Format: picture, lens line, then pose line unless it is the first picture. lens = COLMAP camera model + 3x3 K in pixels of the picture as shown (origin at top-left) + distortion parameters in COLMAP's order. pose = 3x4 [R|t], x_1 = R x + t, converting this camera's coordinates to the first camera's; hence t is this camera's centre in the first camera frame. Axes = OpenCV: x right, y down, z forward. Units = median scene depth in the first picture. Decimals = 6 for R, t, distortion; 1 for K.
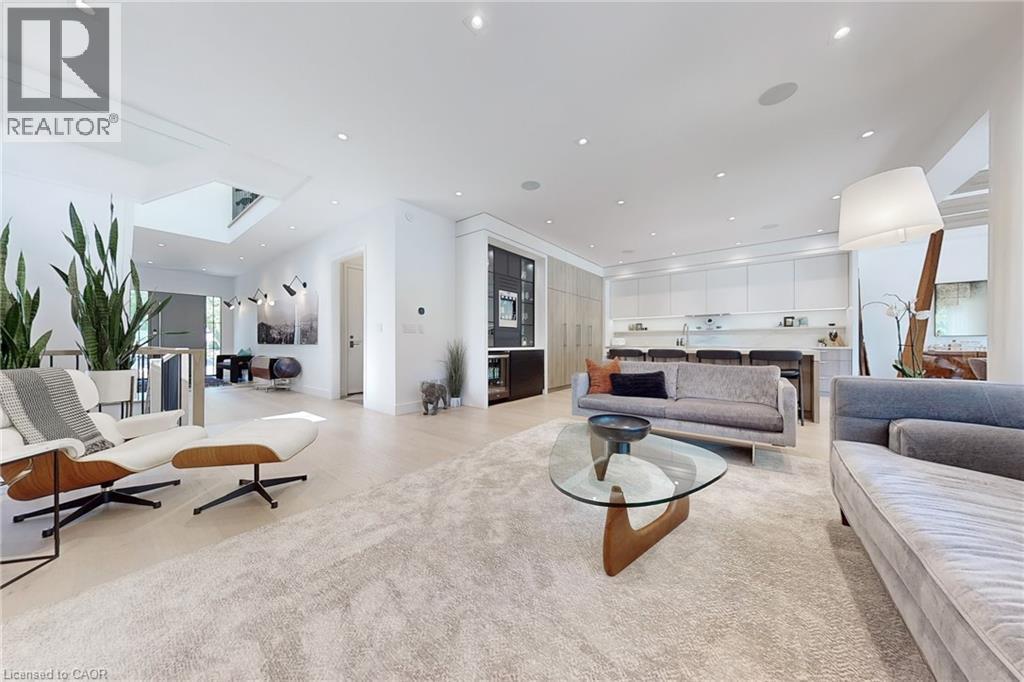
lens RADIAL K [[324.1, 0, 510.8], [0, 324.1, 343.1], [0, 0, 1]] dist [0.000086, 0.000023]
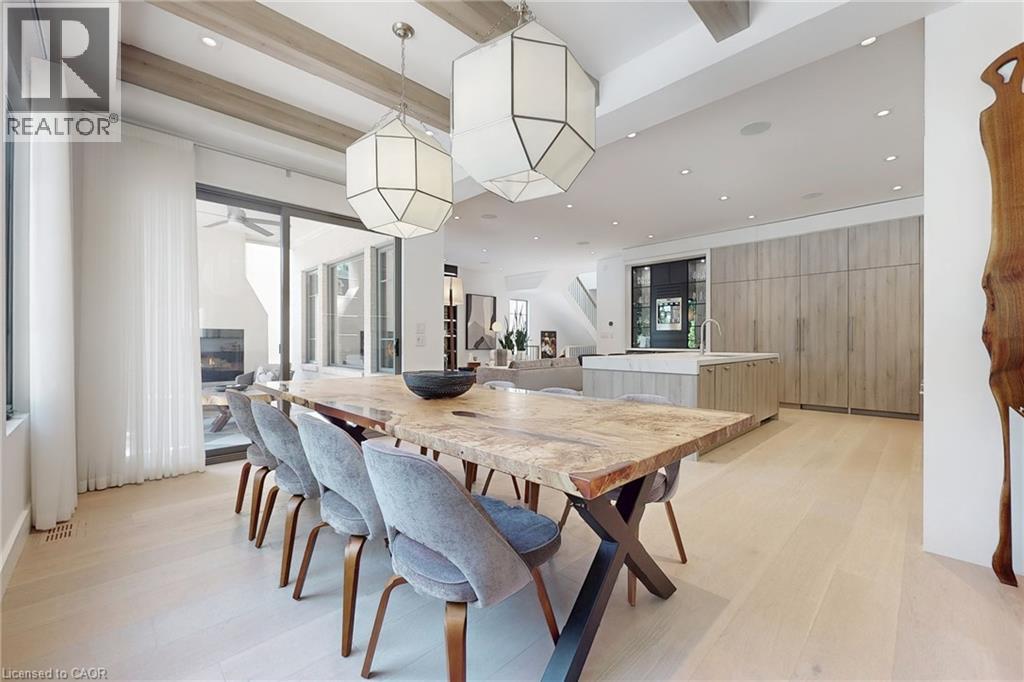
lens RADIAL K [[404.9, 0, 512.0], [0, 404.9, 341.0], [0, 0, 1]] dist [-0.000753, -0.000040]
pose [[-0.146726, 0.002672, -0.989174, 1.271069], [-0.000486, 0.999996, 0.002773, -0.013855], [0.989177, 0.000888, -0.146724, 0.591332]]
